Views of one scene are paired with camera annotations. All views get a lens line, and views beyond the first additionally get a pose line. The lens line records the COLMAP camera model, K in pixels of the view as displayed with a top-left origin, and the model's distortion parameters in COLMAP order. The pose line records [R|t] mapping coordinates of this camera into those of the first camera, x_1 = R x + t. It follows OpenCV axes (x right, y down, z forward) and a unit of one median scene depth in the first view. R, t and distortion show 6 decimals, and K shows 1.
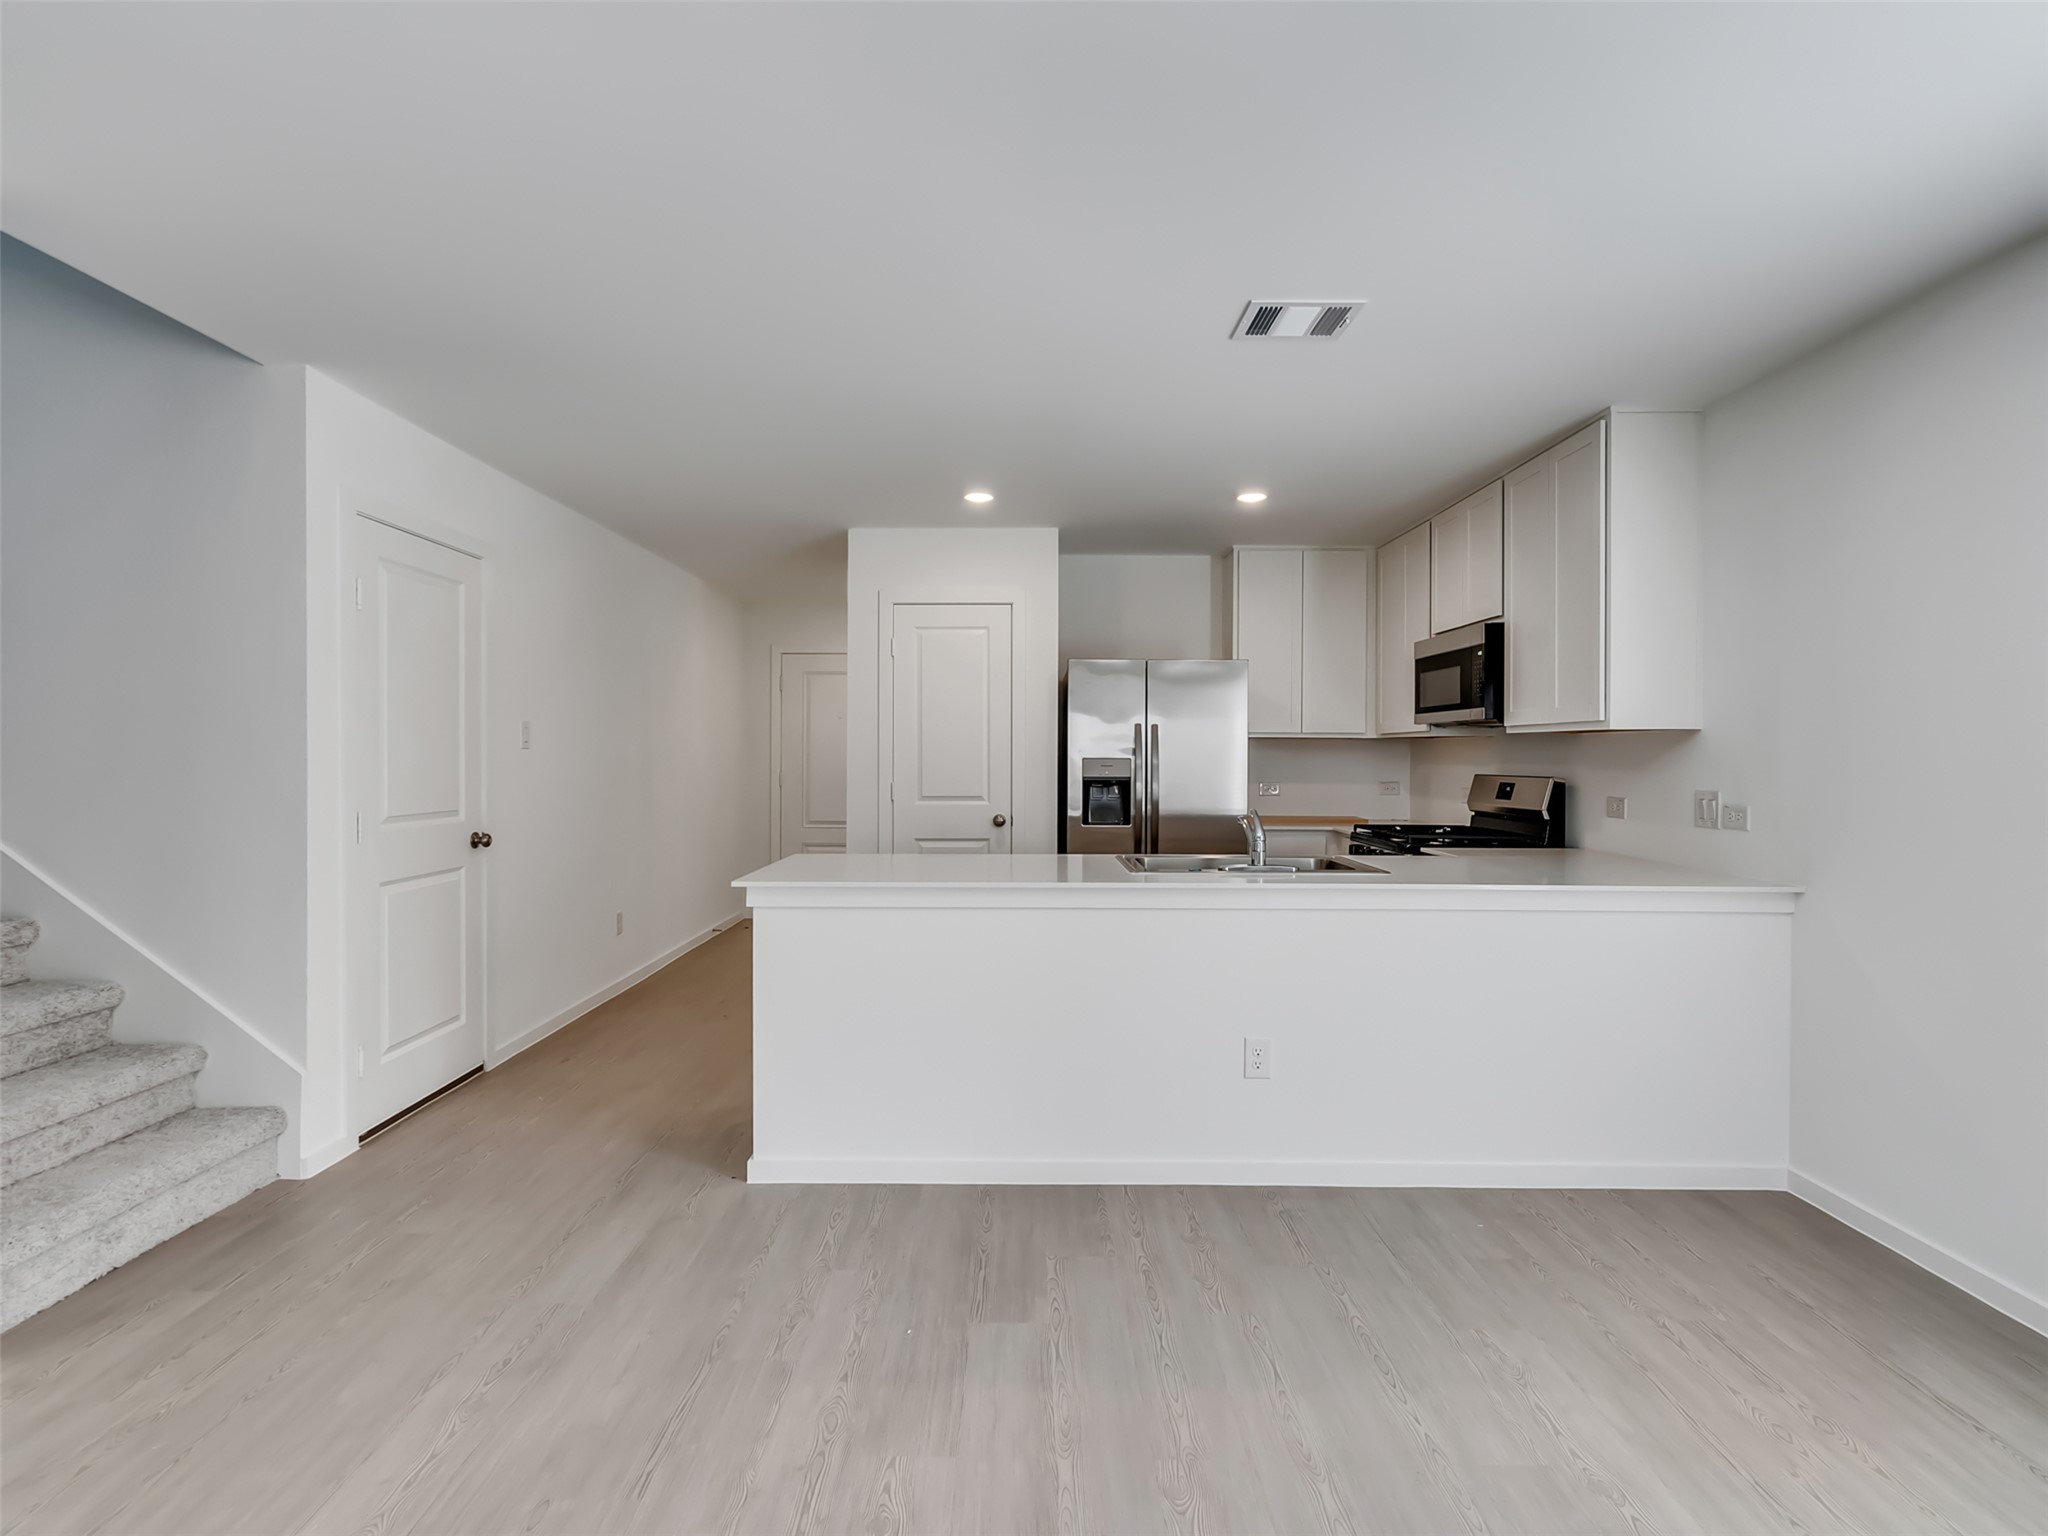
lens RADIAL K [[1042.4, 0, 1018.9], [0, 1042.4, 762.1], [0, 0, 1]] dist [-0.007489, 0.002683]
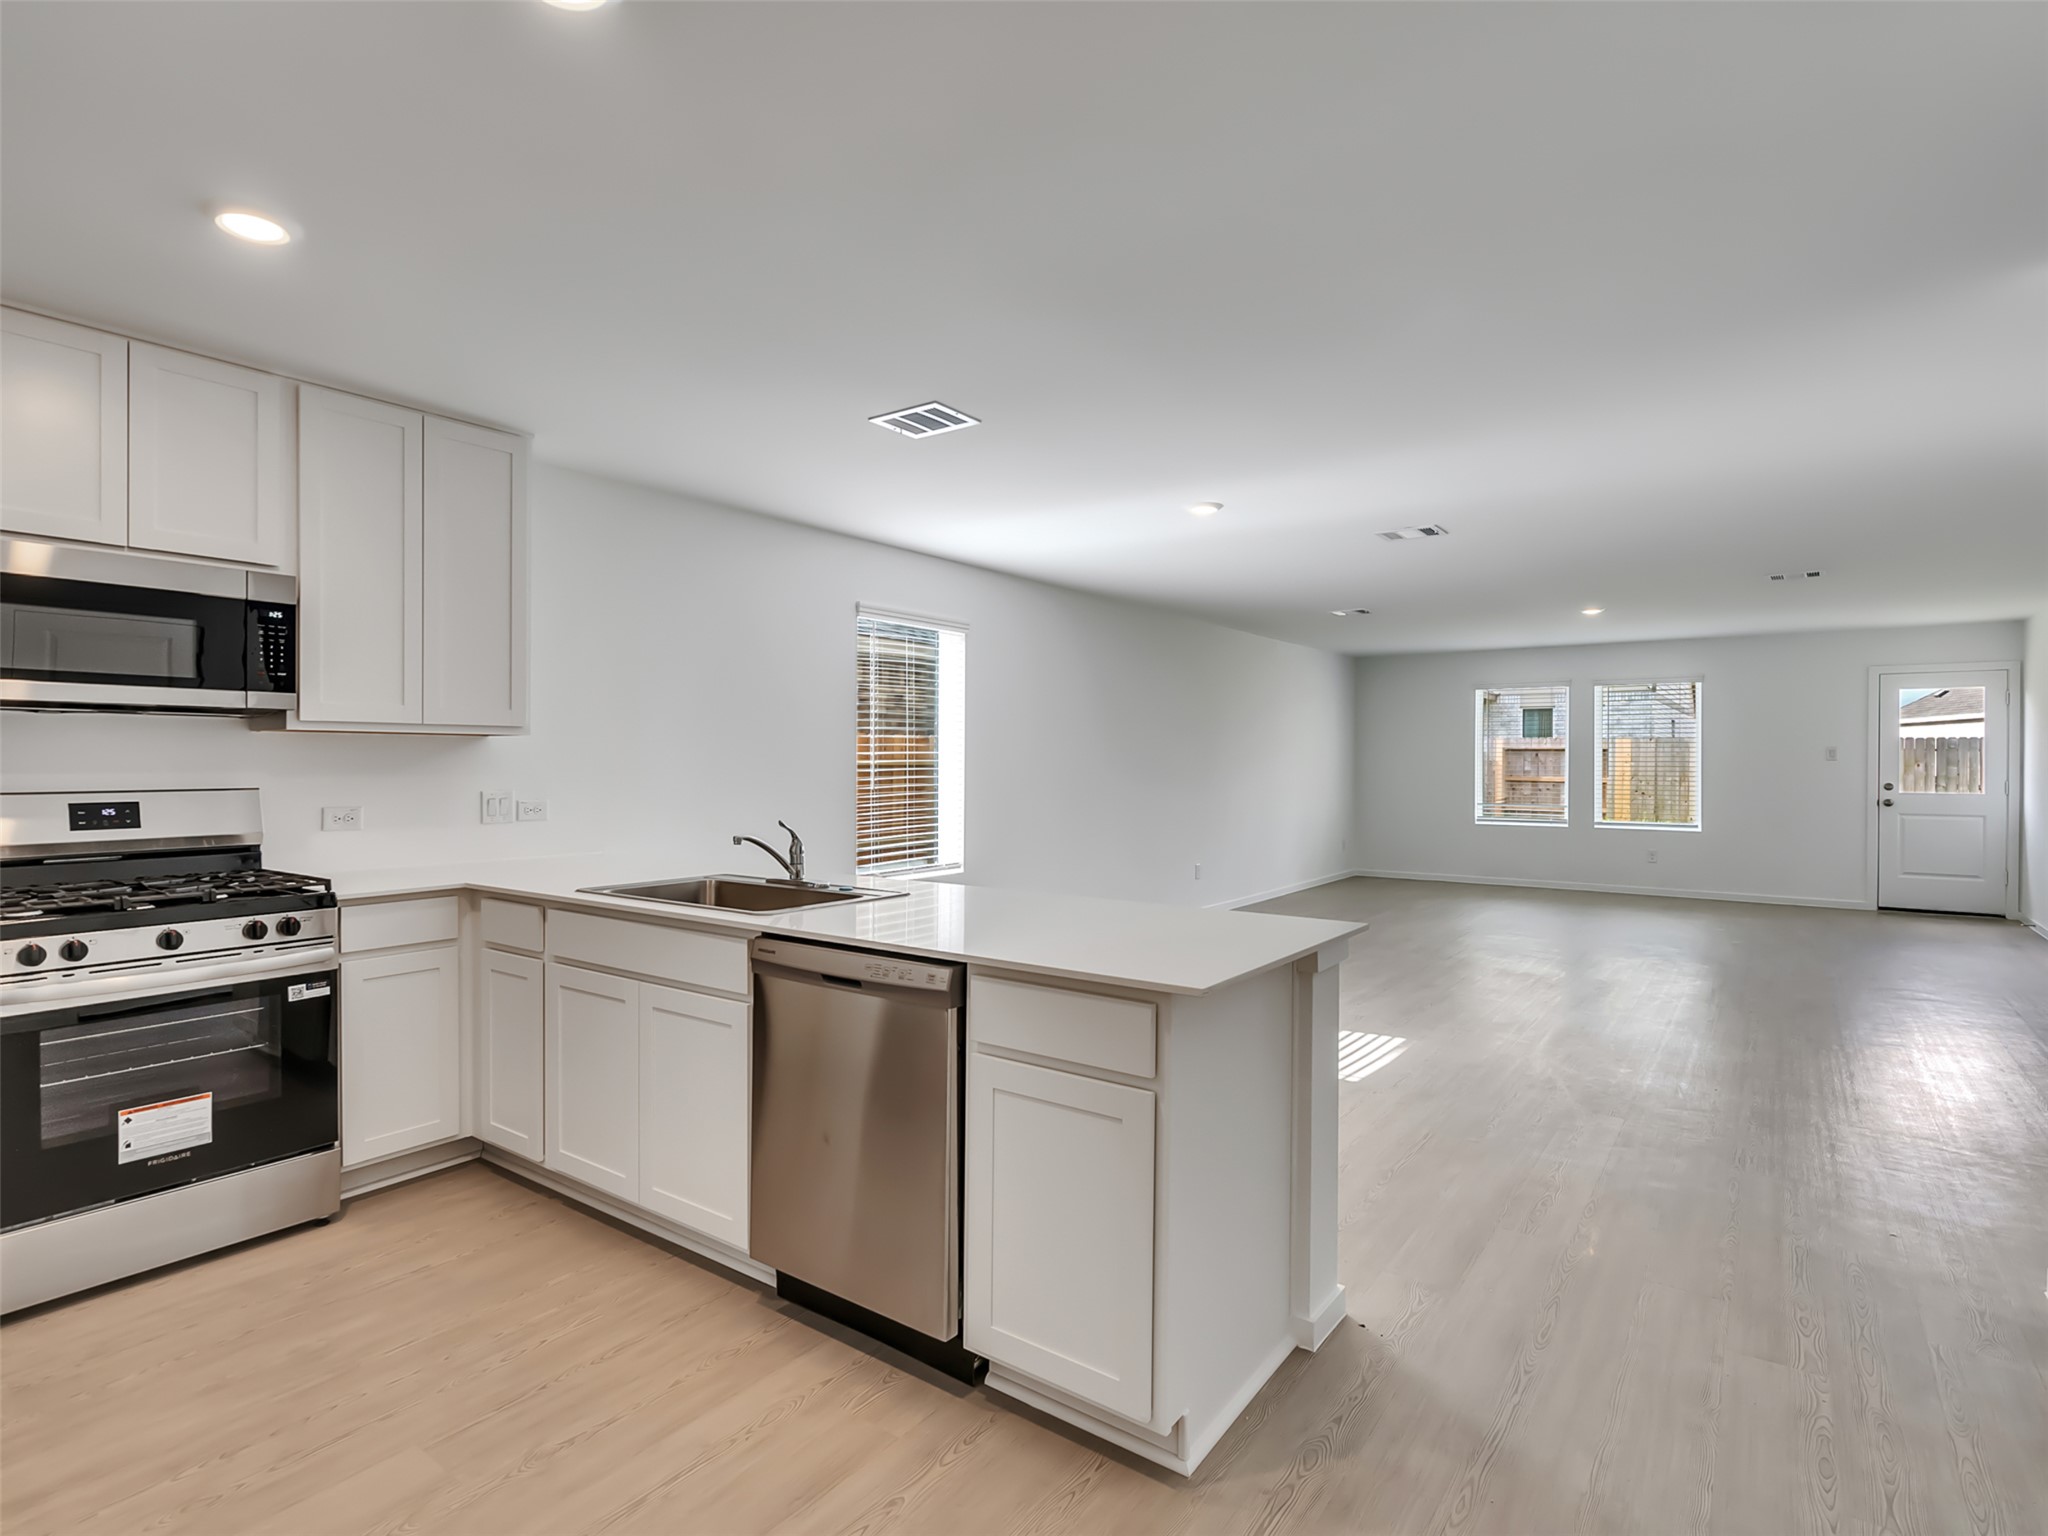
lens RADIAL K [[1042.4, 0, 1006.4], [0, 1042.4, 764.6], [0, 0, 1]] dist [-0.007489, 0.002683]
pose [[-0.801282, -0.006116, 0.598255, -0.321673], [0.000506, 0.999940, 0.010901, -0.009036], [-0.598286, 0.009038, -0.801232, 1.093685]]
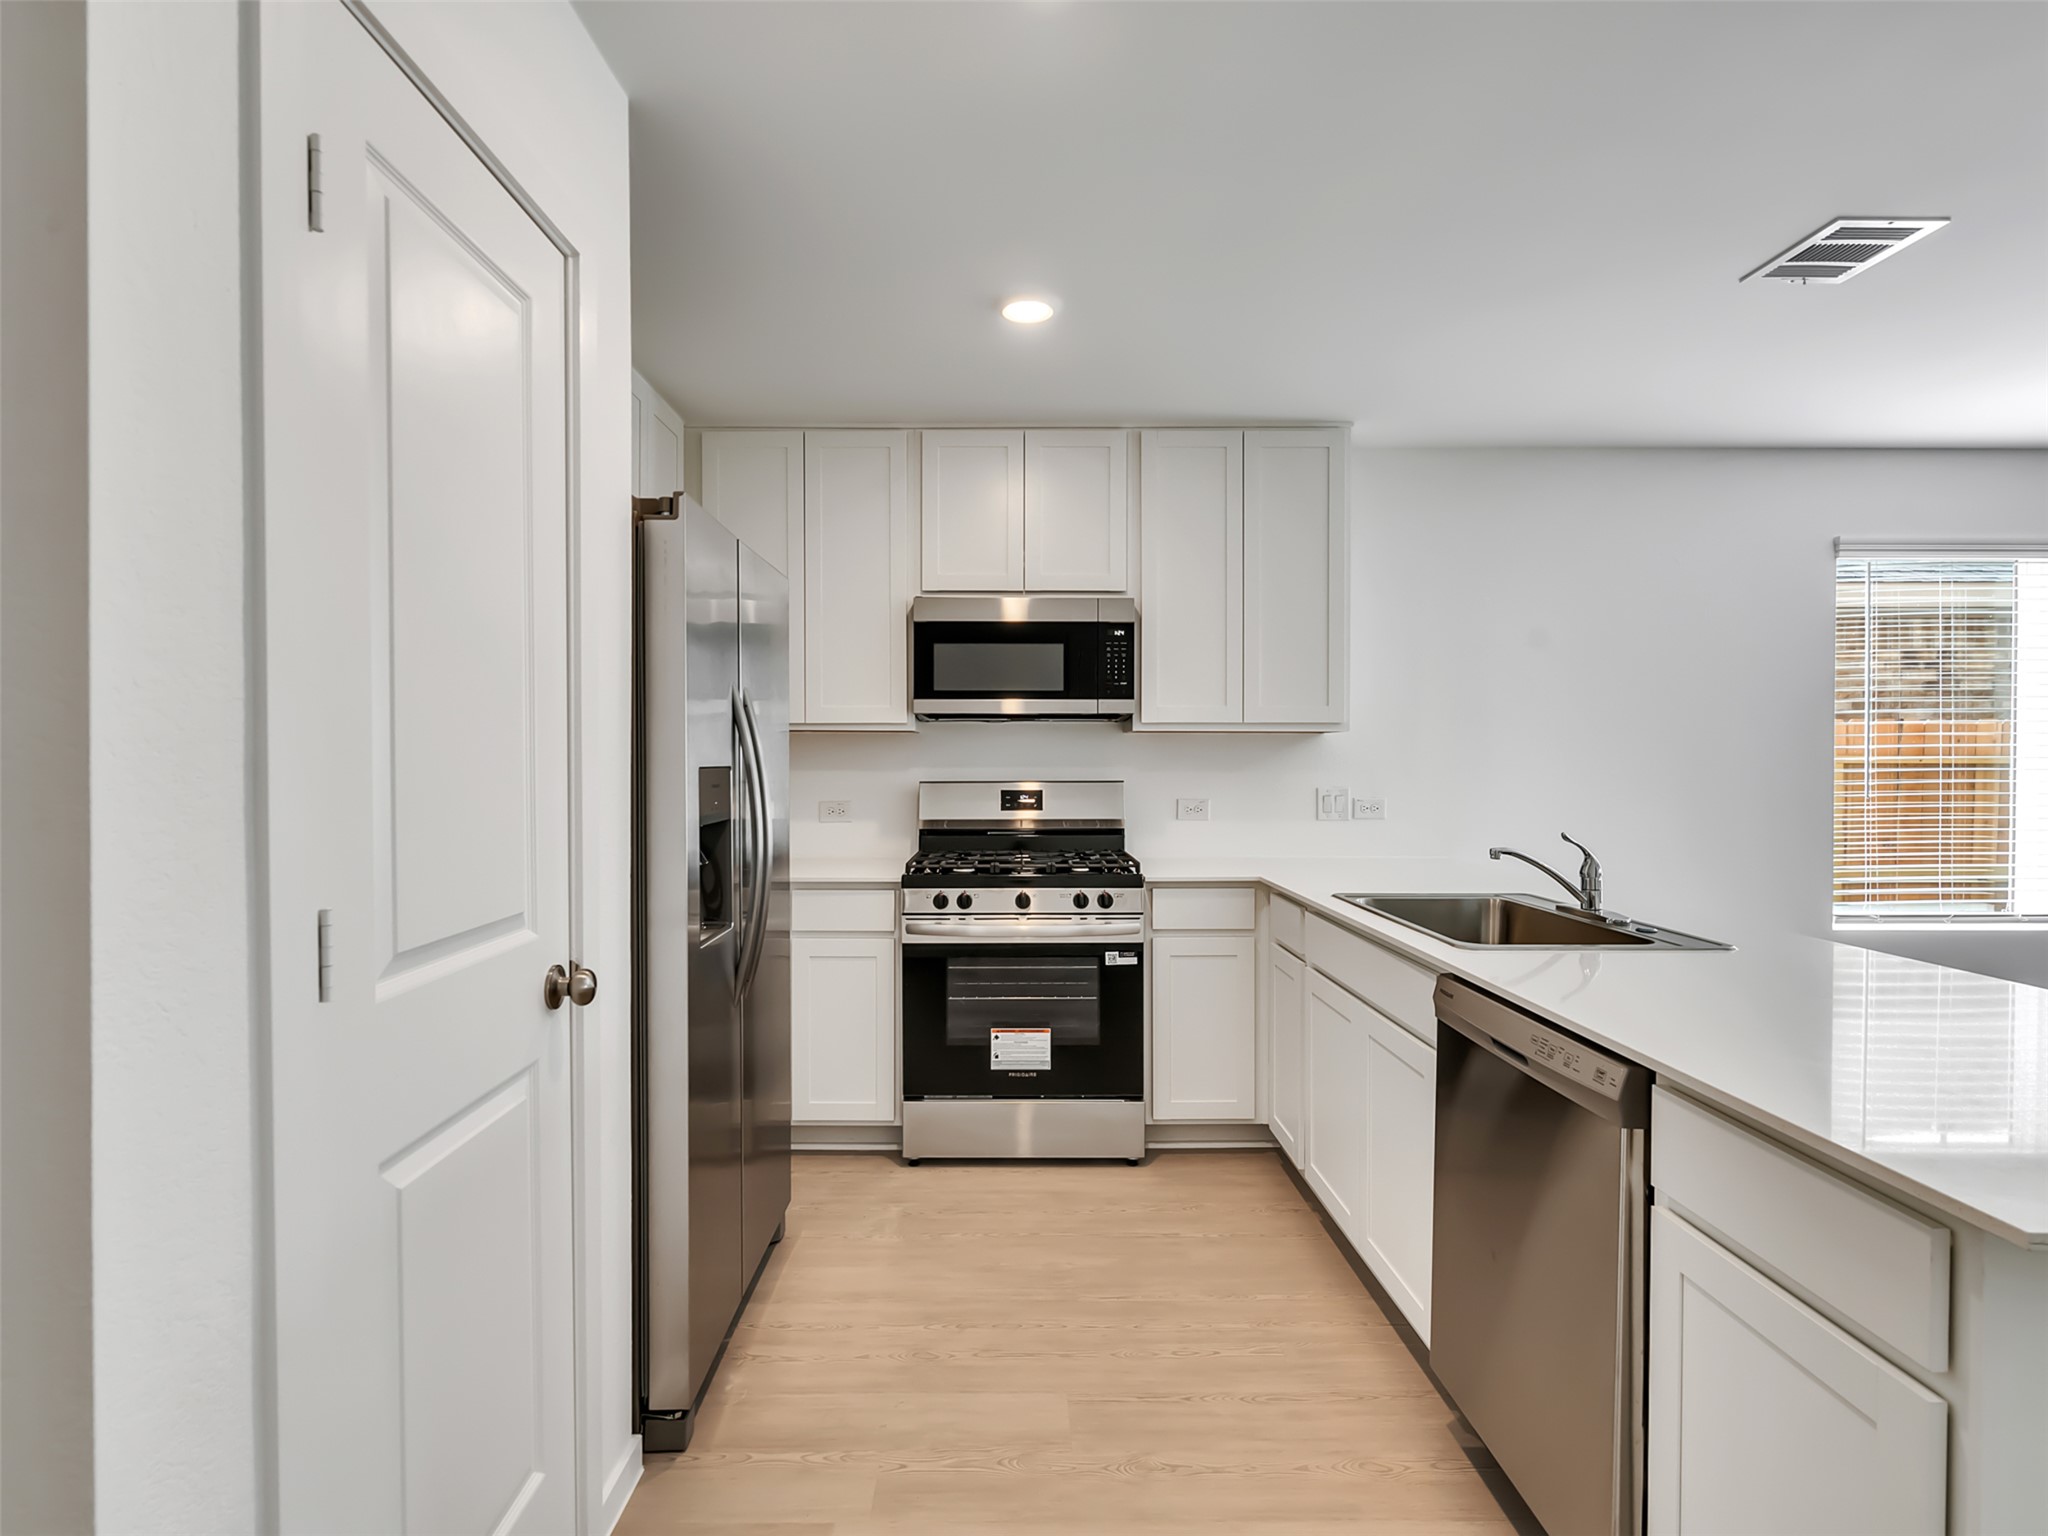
lens RADIAL K [[1042.4, 0, 1012.2], [0, 1042.4, 766.4], [0, 0, 1]] dist [-0.007489, 0.002683]
pose [[-0.003596, -0.011556, 0.999927, -0.329520], [0.007418, 0.999905, 0.011582, -0.007825], [-0.999966, 0.007459, -0.003510, 0.938736]]
